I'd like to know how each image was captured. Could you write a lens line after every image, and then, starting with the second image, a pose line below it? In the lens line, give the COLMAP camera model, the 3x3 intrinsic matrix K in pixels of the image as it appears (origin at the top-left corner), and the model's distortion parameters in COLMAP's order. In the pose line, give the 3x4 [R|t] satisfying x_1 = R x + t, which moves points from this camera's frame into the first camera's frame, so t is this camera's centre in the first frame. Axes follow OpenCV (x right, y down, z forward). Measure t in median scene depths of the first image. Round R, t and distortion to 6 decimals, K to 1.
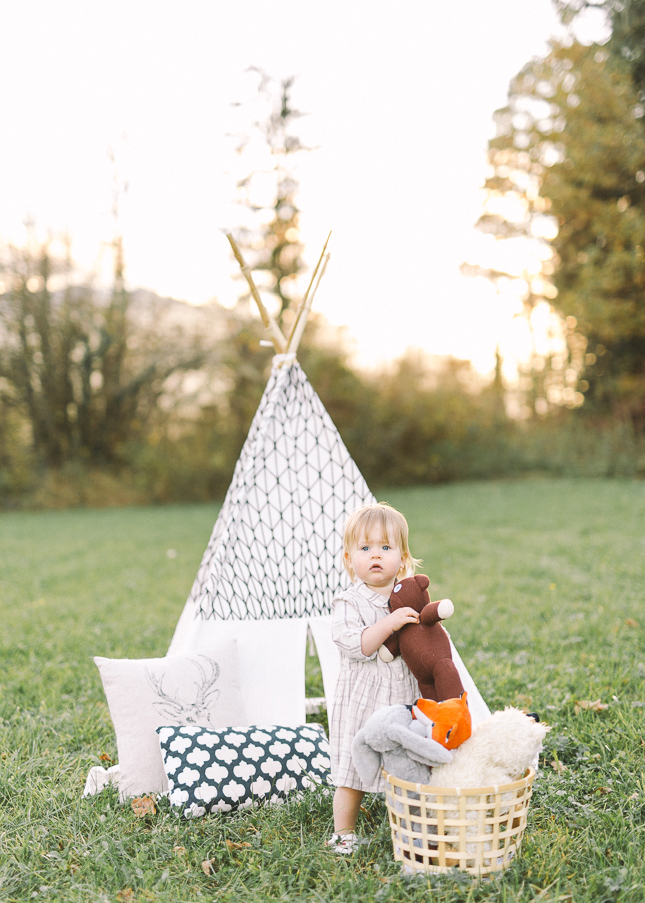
lens RADIAL K [[1305.1, 0, 322.5], [0, 1305.1, 451.5], [0, 0, 1]] dist [-0.016845, 0.024725]
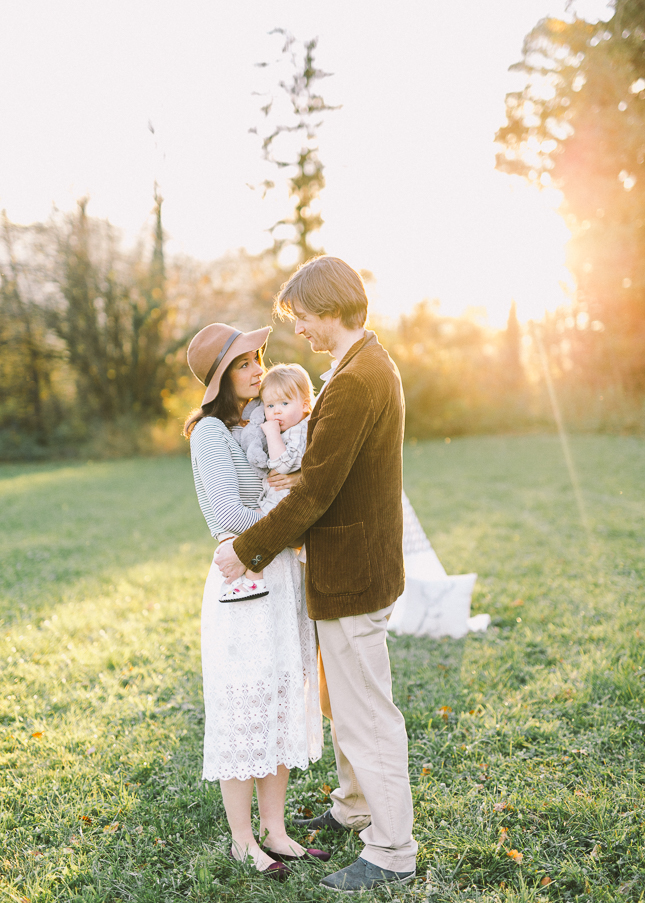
lens RADIAL K [[1305.1, 0, 322.5], [0, 1305.1, 451.5], [0, 0, 1]] dist [-0.016845, 0.024725]
pose [[0.999893, -0.002588, -0.014391, -0.006459], [0.003300, 0.998759, 0.049699, -0.015215], [0.014244, -0.049741, 0.998661, -0.109125]]
